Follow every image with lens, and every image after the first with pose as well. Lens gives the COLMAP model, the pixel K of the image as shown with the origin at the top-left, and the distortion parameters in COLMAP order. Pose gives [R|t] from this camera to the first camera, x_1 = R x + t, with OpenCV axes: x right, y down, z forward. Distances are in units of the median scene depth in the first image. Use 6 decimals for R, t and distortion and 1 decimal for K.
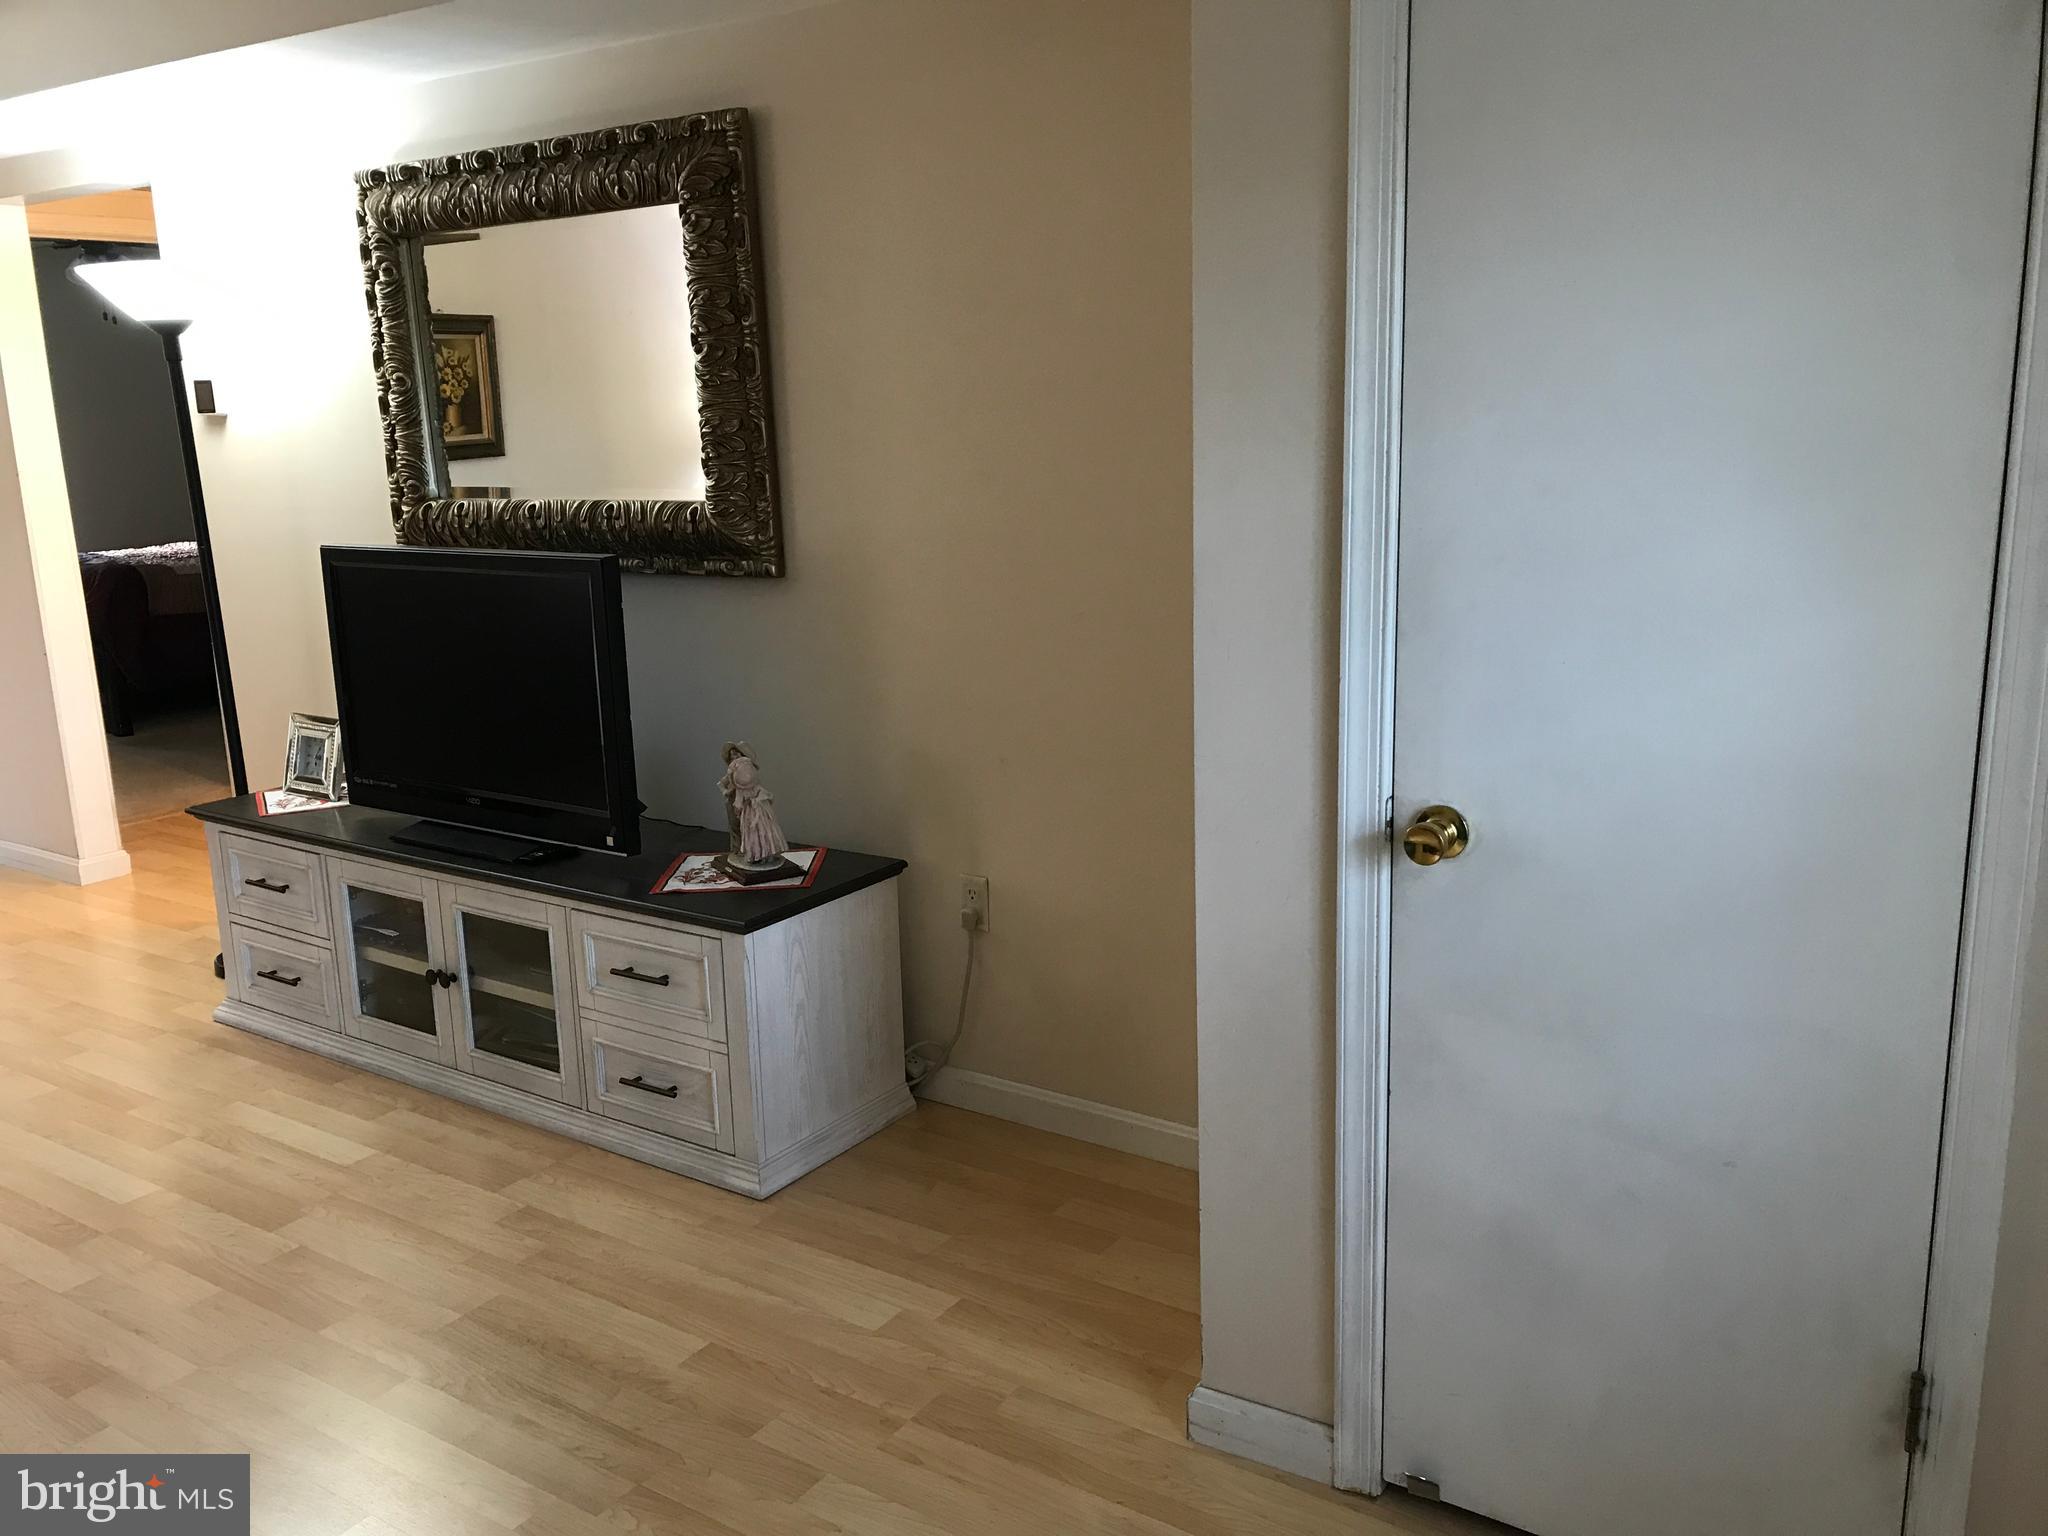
lens RADIAL K [[1671.3, 0, 1008.4], [0, 1671.3, 755.0], [0, 0, 1]] dist [0.053217, -0.056012]
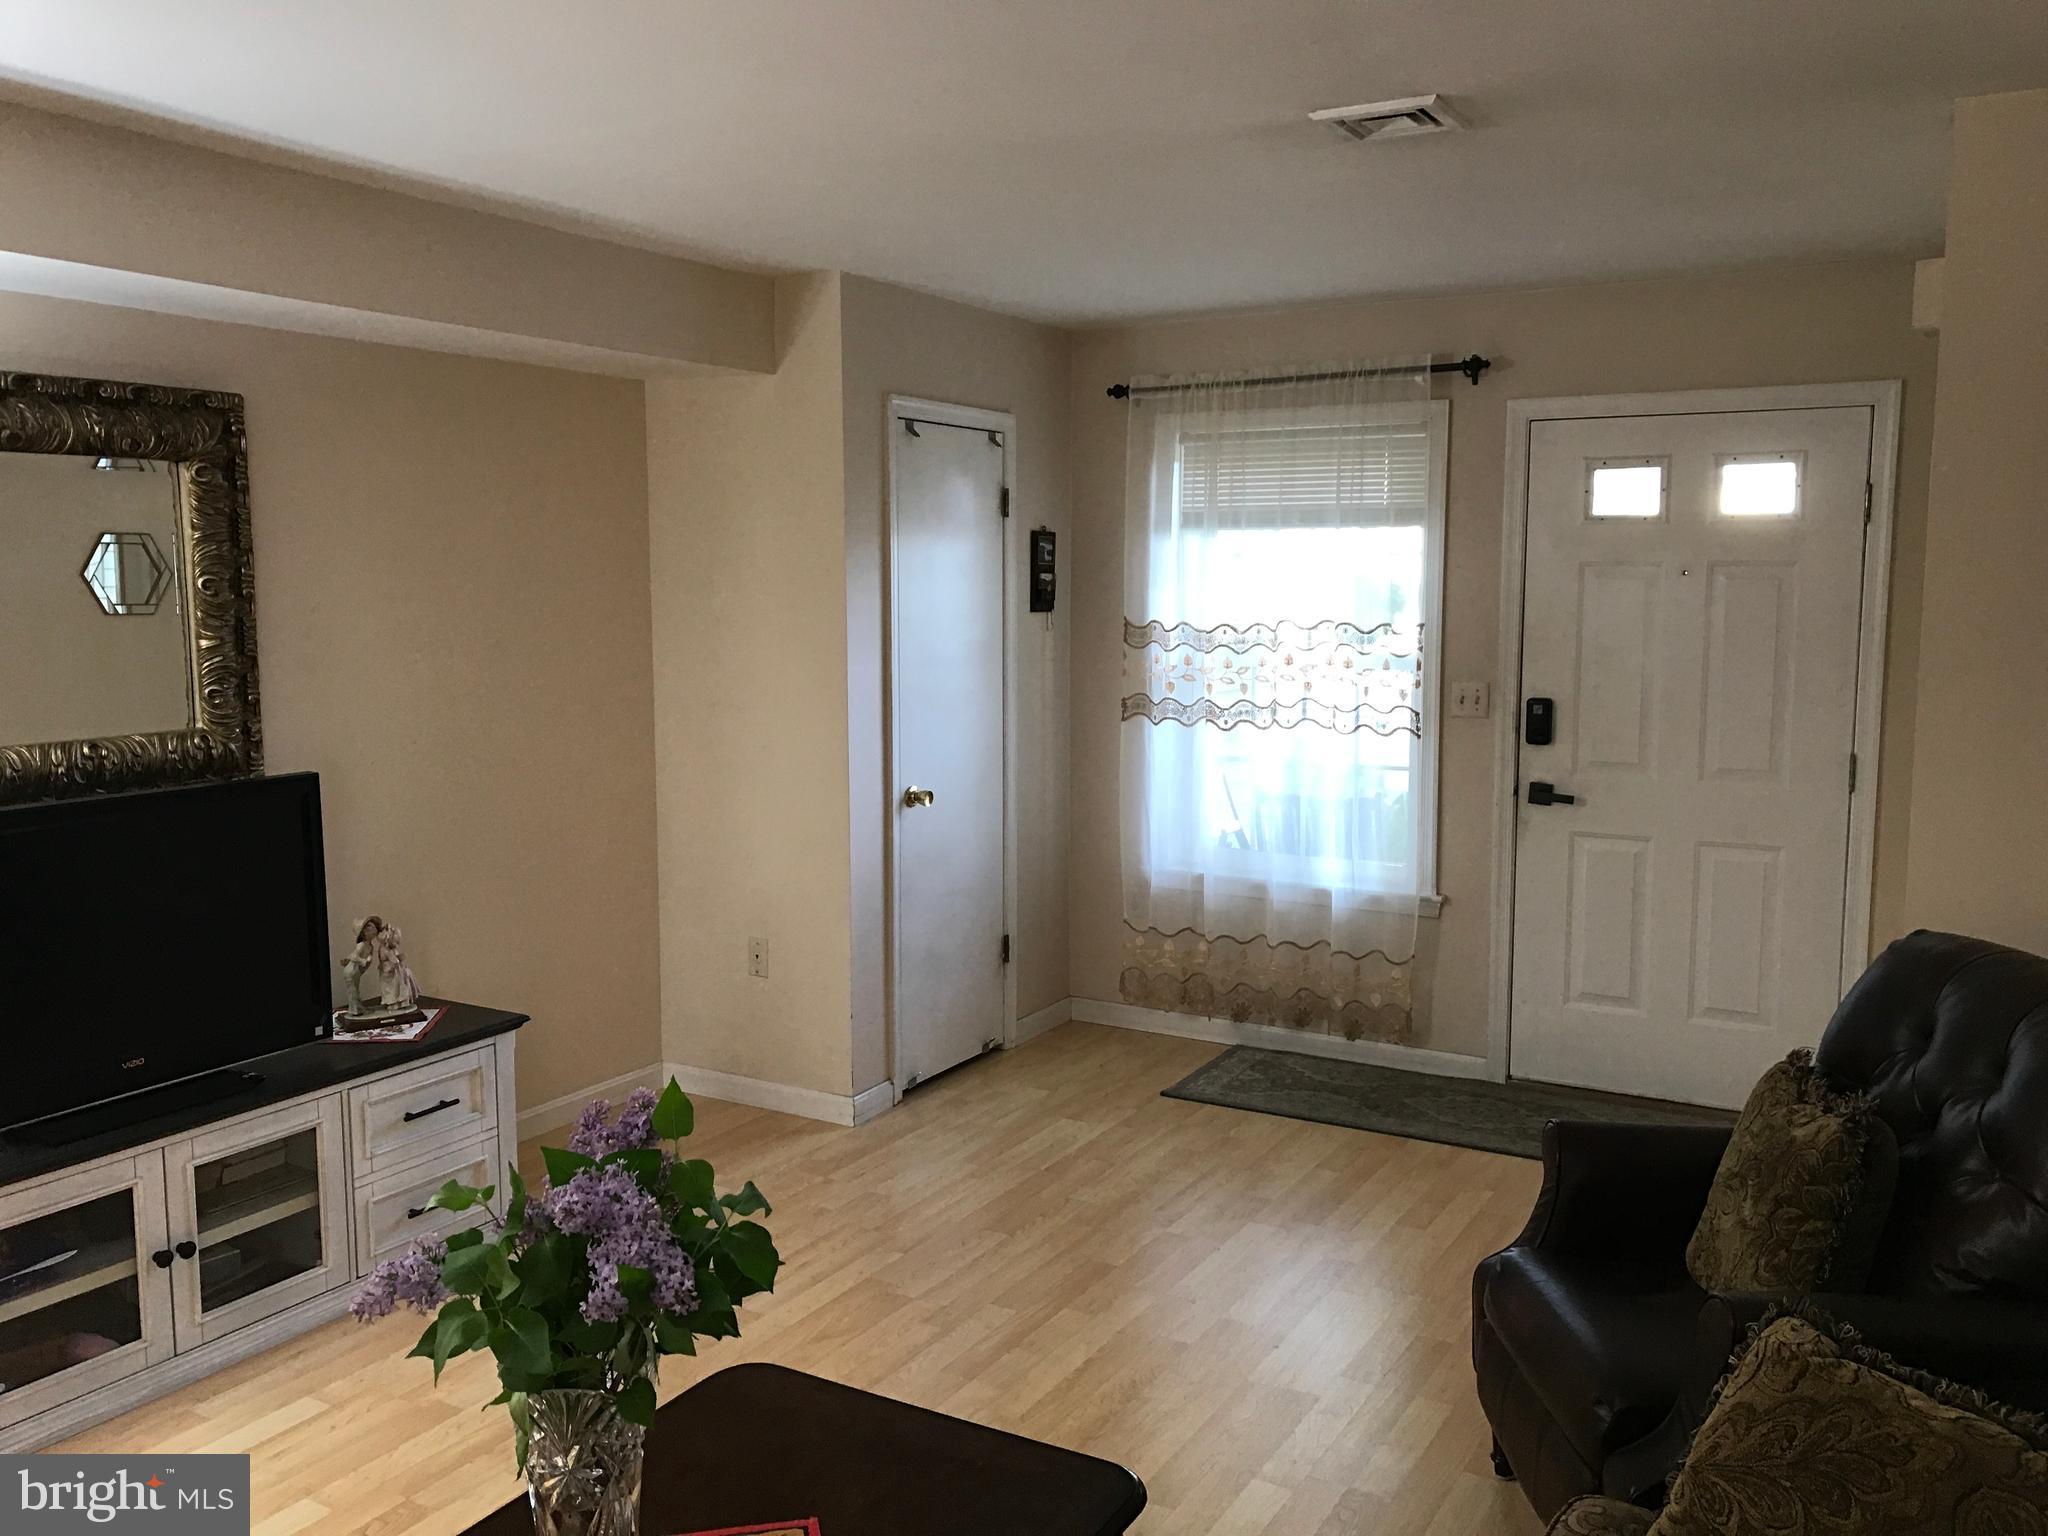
lens RADIAL K [[1671.3, 0, 1011.6], [0, 1671.3, 754.1], [0, 0, 1]] dist [0.053217, -0.056012]
pose [[-0.061009, -0.078333, 0.995059, -1.252399], [0.216385, 0.972170, 0.089798, -0.116374], [-0.974400, 0.220794, -0.042361, 0.525846]]
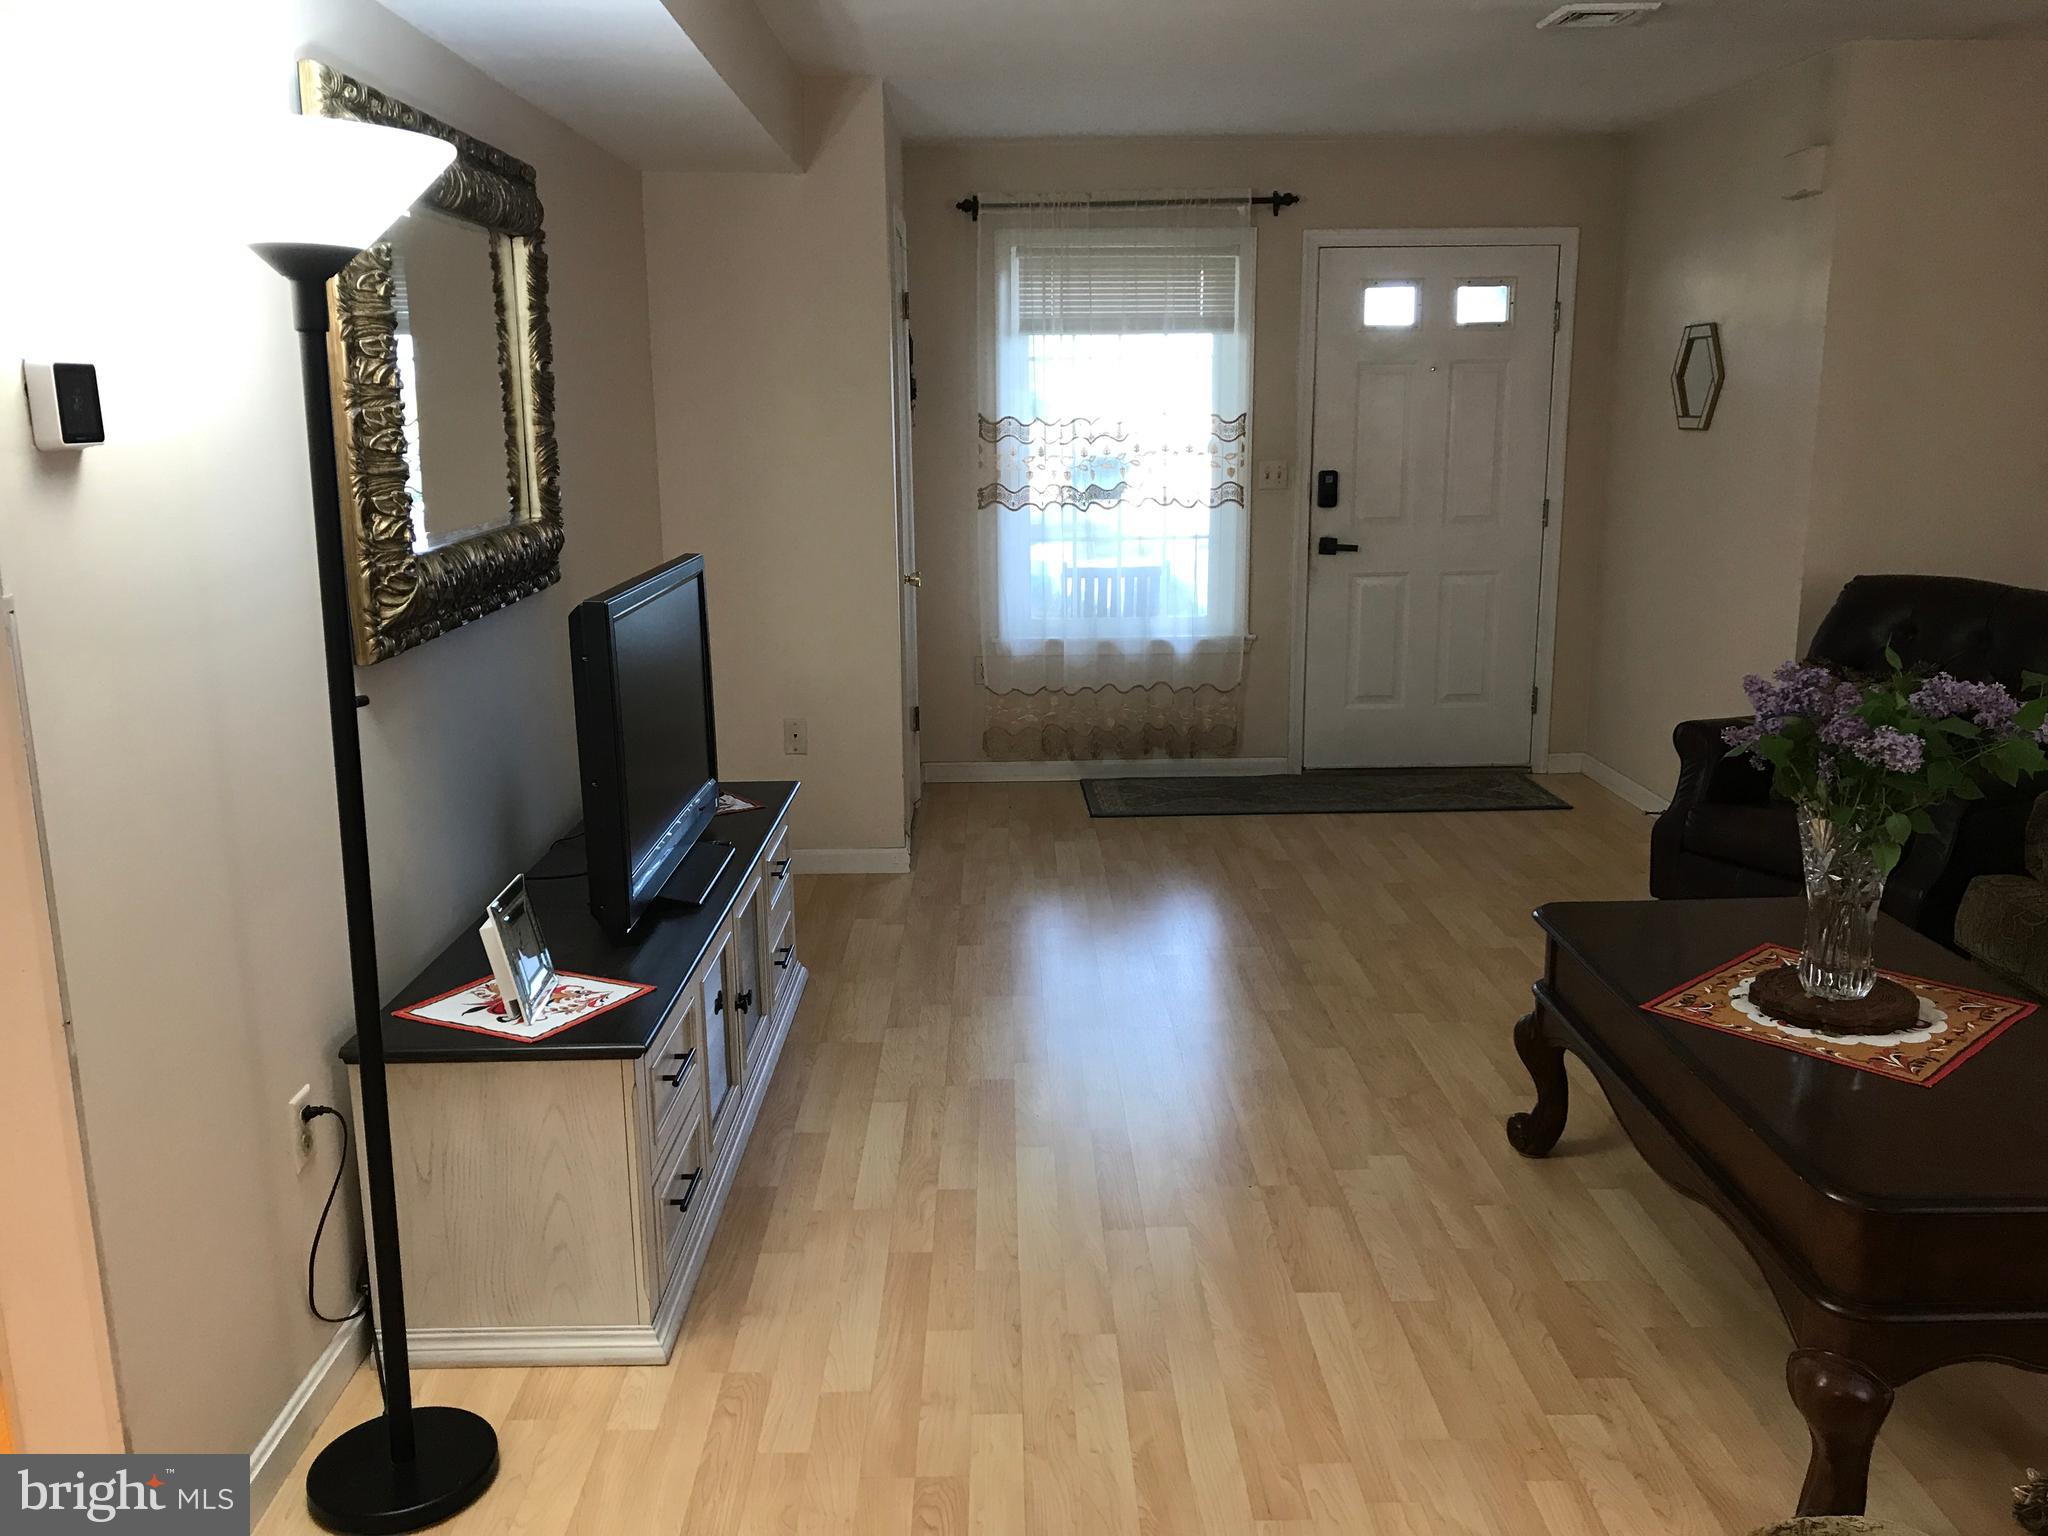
lens RADIAL K [[1671.3, 0, 1013.4], [0, 1671.3, 759.2], [0, 0, 1]] dist [0.053217, -0.056012]
pose [[-0.569379, -0.134322, 0.811027, -1.187540], [0.204016, 0.932609, 0.297687, -0.256066], [-0.796357, 0.334959, -0.503604, 1.305290]]
